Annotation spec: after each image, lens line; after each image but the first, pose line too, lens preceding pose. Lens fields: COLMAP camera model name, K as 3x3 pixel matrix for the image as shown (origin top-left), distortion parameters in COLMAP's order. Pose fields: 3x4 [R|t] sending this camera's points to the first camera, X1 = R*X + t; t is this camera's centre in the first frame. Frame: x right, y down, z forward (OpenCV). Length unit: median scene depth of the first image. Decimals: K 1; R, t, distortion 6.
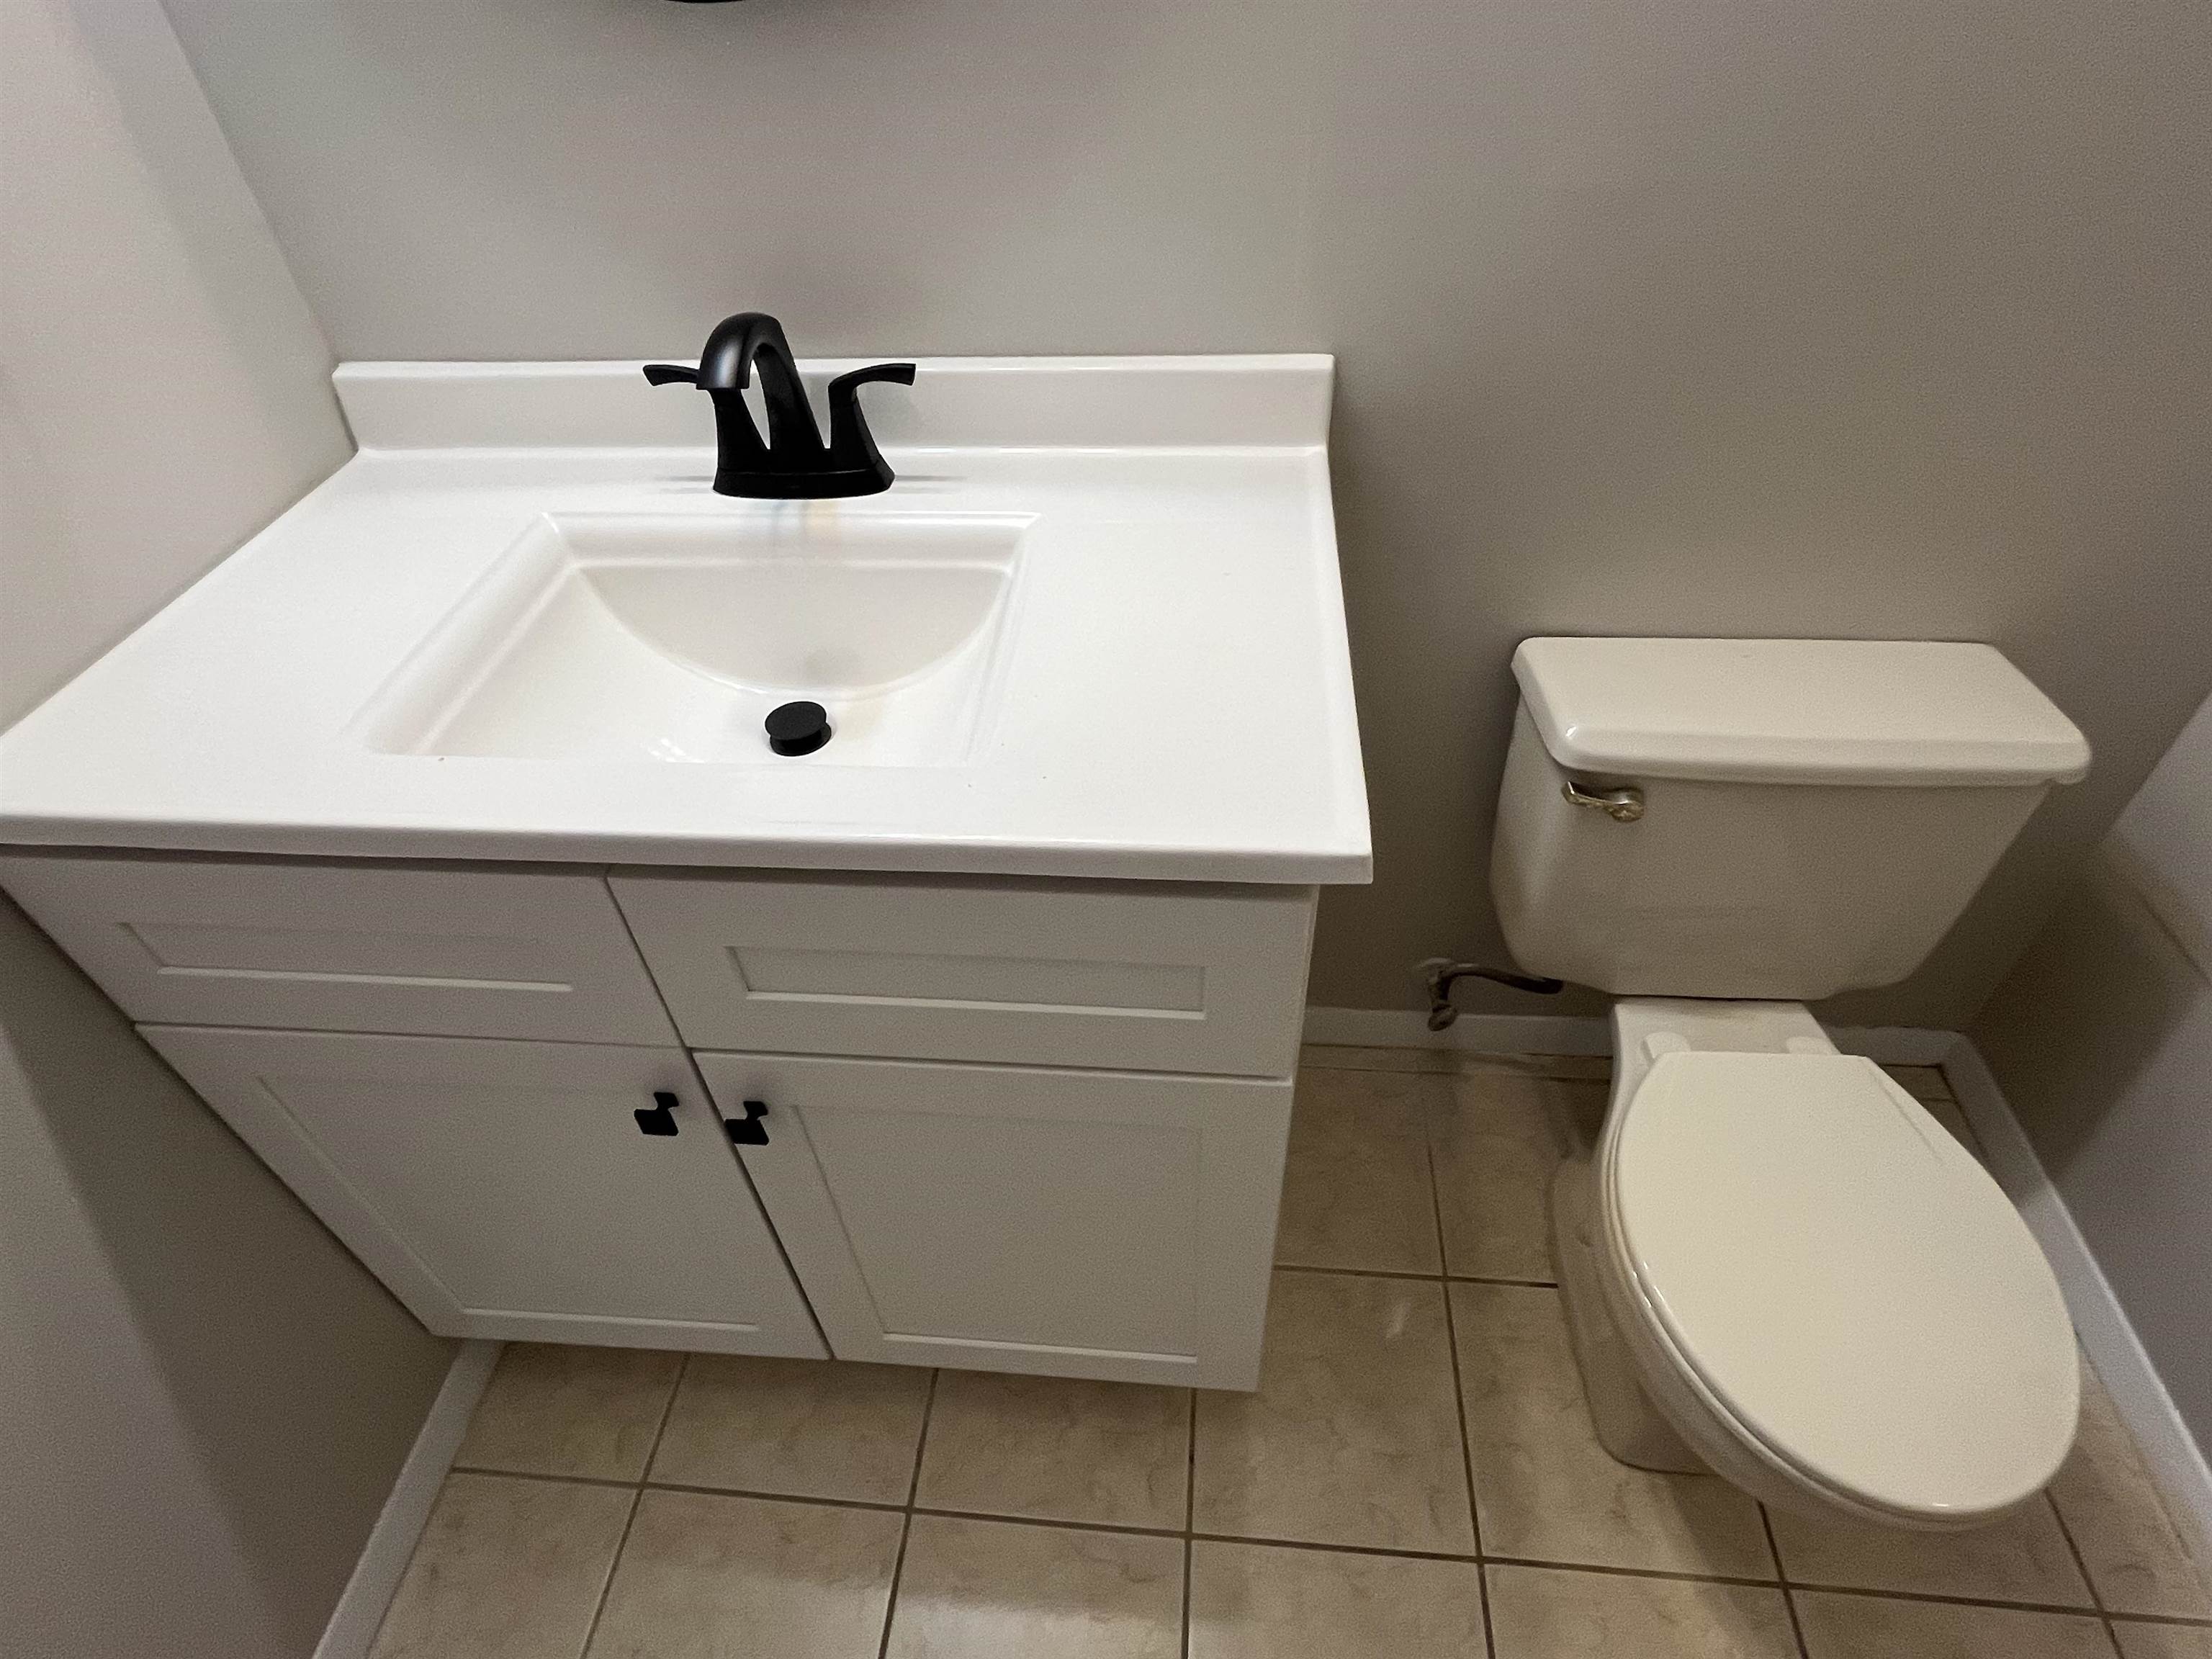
lens RADIAL K [[1148.4, 0, 1104.6], [0, 1148.4, 834.3], [0, 0, 1]] dist [-0.002181, -0.000791]
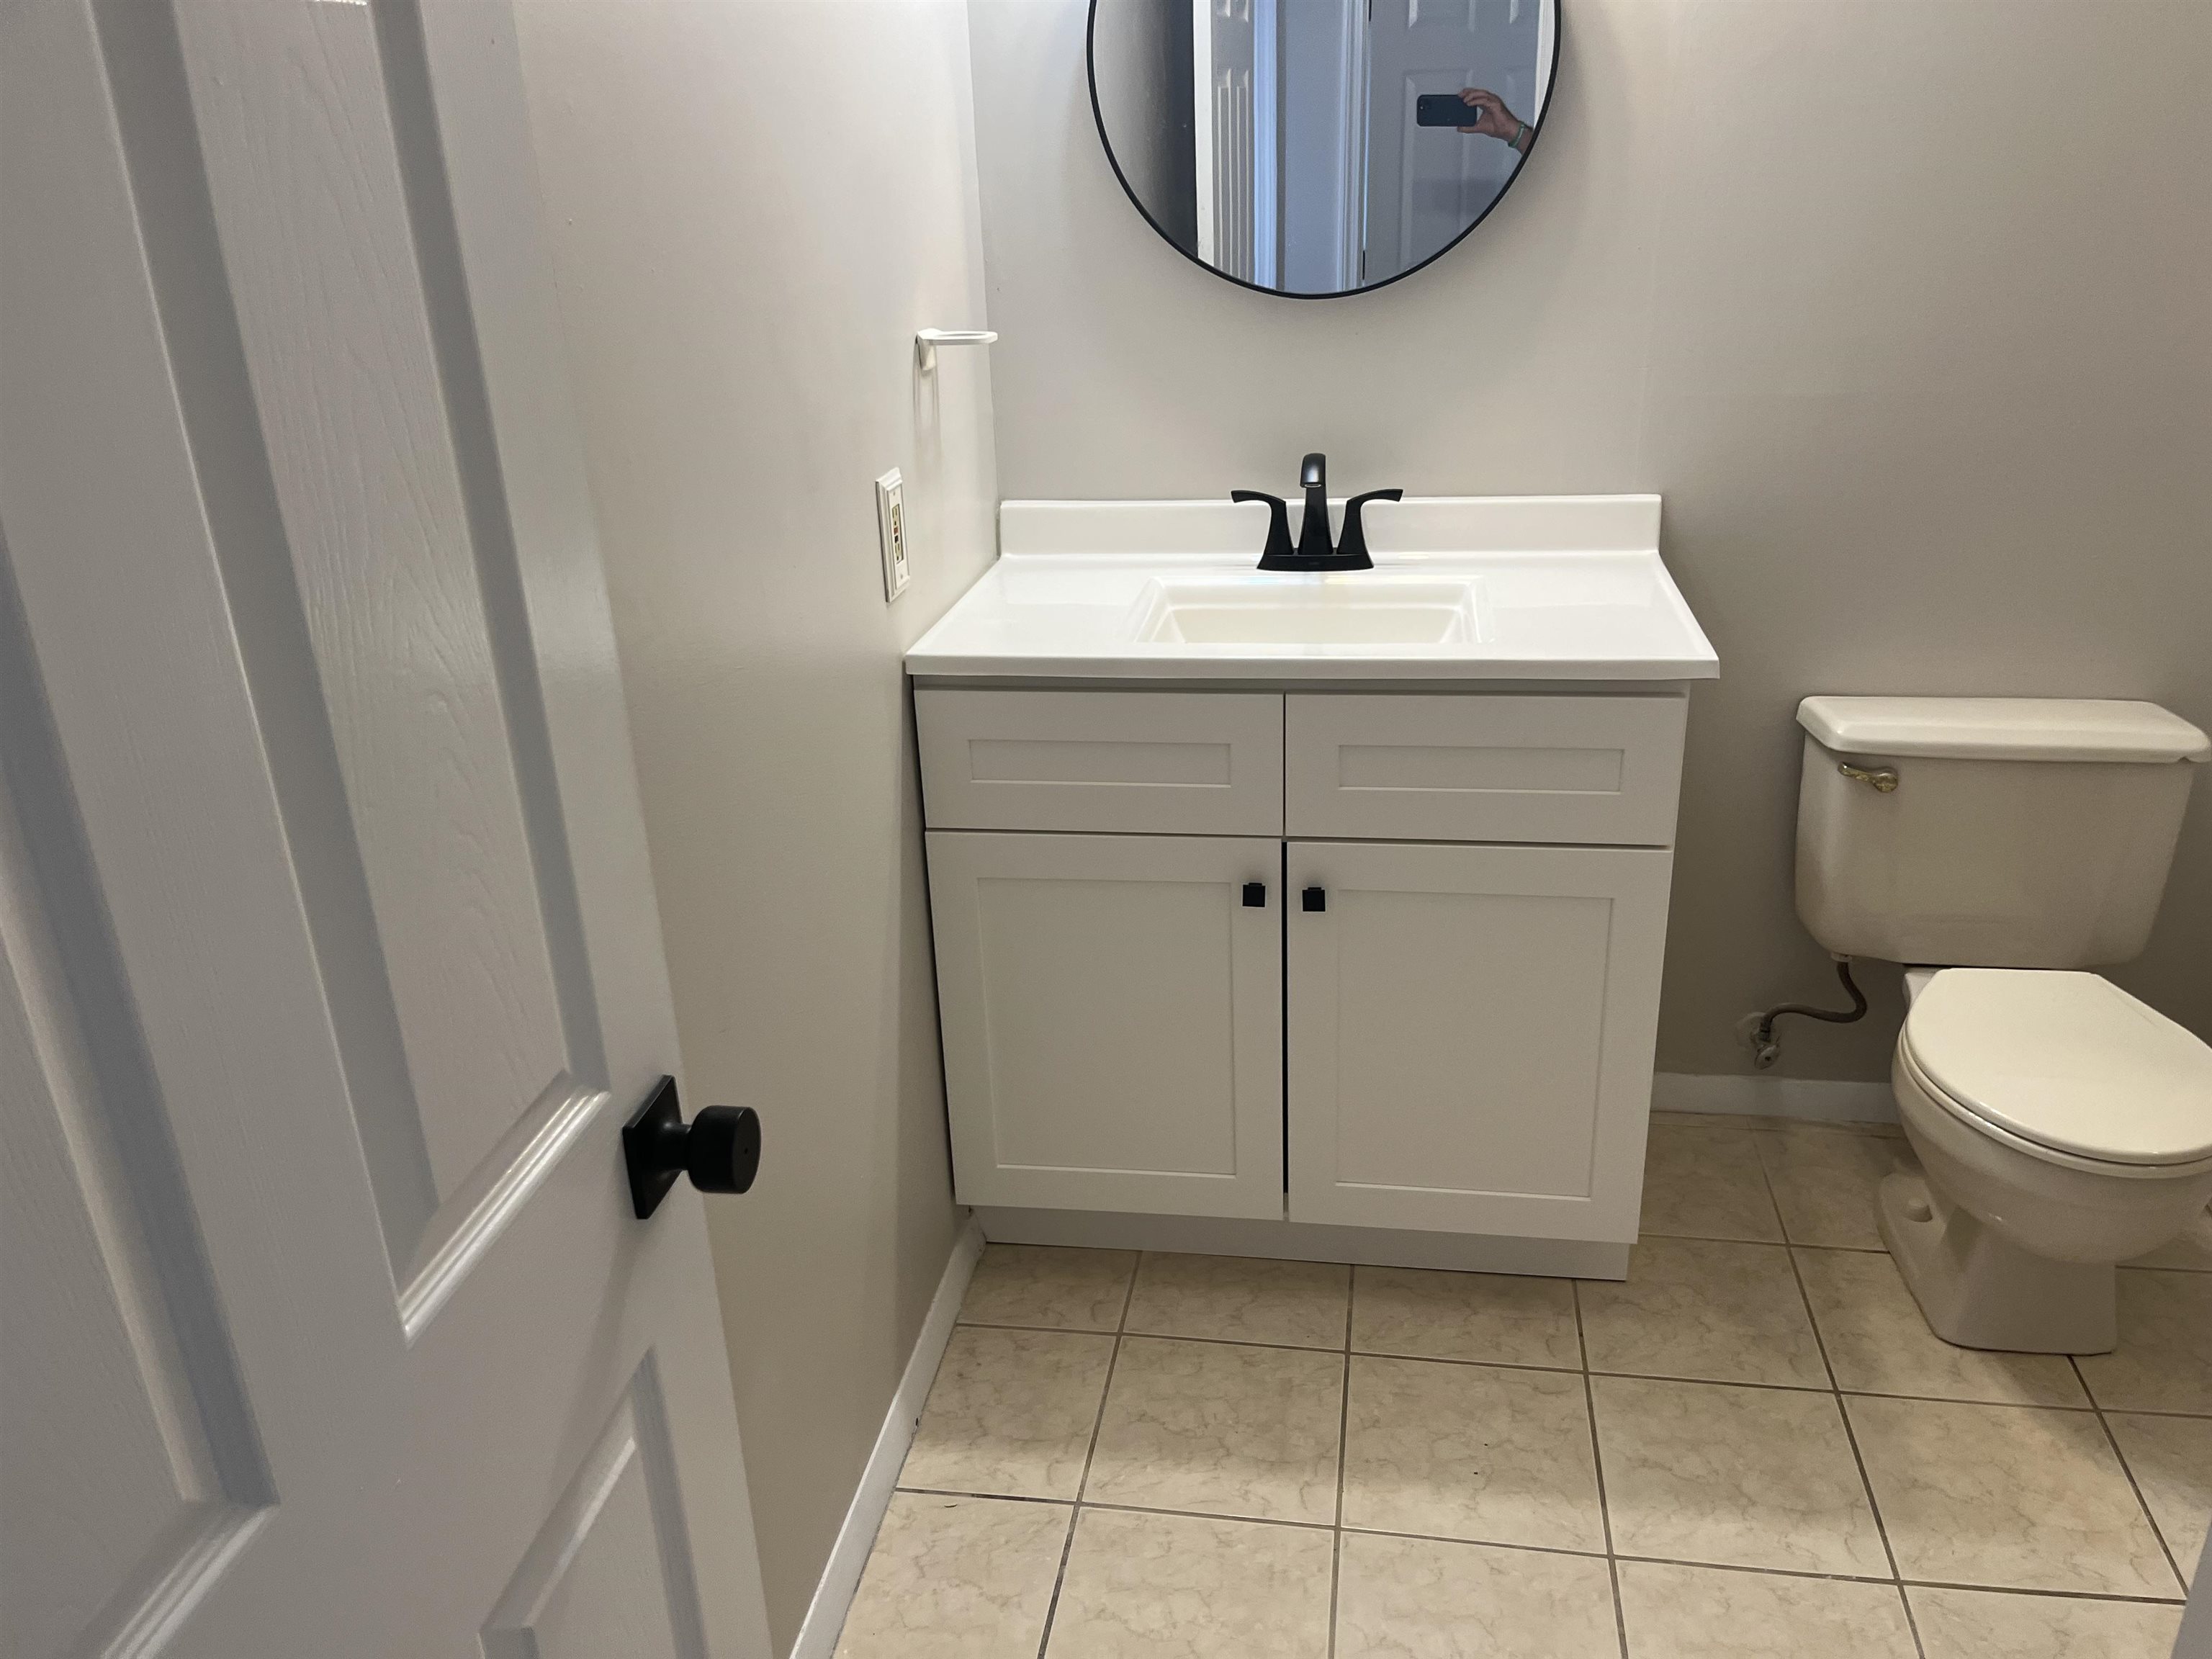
lens RADIAL K [[1706.6, 0, 1115.5], [0, 1706.6, 865.9], [0, 0, 1]] dist [0.029698, -0.021912]
pose [[0.997729, 0.028199, -0.061162, -0.354832], [-0.047343, 0.939557, -0.339103, 0.815957], [0.047903, 0.341229, 0.938759, -0.976304]]
